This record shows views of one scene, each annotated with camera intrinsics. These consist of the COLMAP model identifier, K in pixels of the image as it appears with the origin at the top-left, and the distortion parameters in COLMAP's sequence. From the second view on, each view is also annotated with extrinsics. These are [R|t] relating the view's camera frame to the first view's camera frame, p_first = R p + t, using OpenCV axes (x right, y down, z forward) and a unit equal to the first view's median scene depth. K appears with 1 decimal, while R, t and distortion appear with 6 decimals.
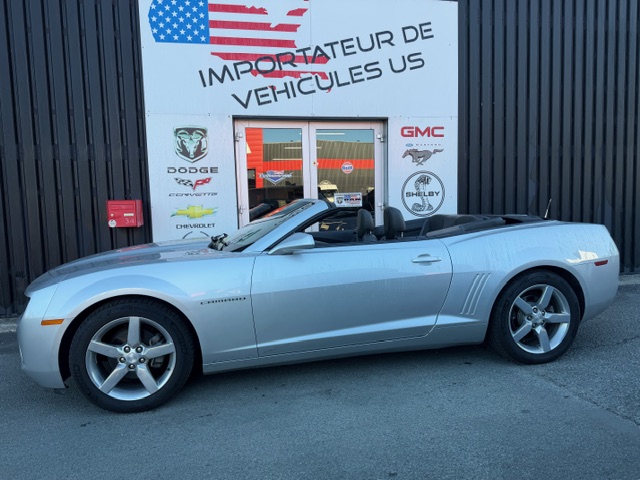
lens RADIAL K [[455.3, 0, 315.7], [0, 455.3, 241.8], [0, 0, 1]] dist [0.008667, -0.050534]
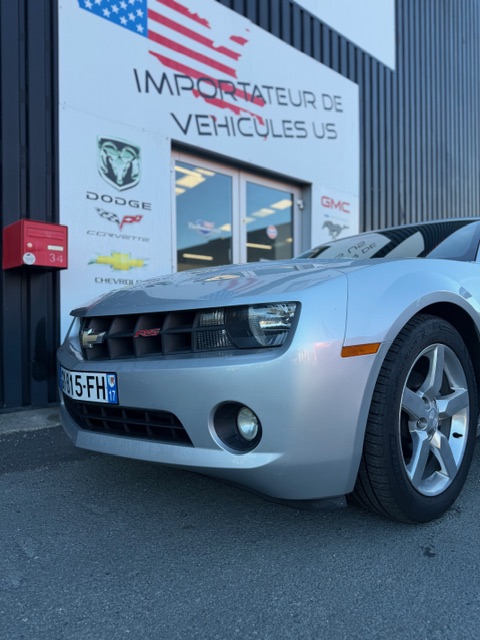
lens RADIAL K [[456.0, 0, 242.9], [0, 456.0, 318.1], [0, 0, 1]] dist [0.038360, -0.056010]
pose [[0.870892, 0.026290, 0.490771, -0.439788], [0.024522, 0.995000, -0.096816, 0.092990], [-0.490863, 0.096351, 0.865893, 0.310539]]
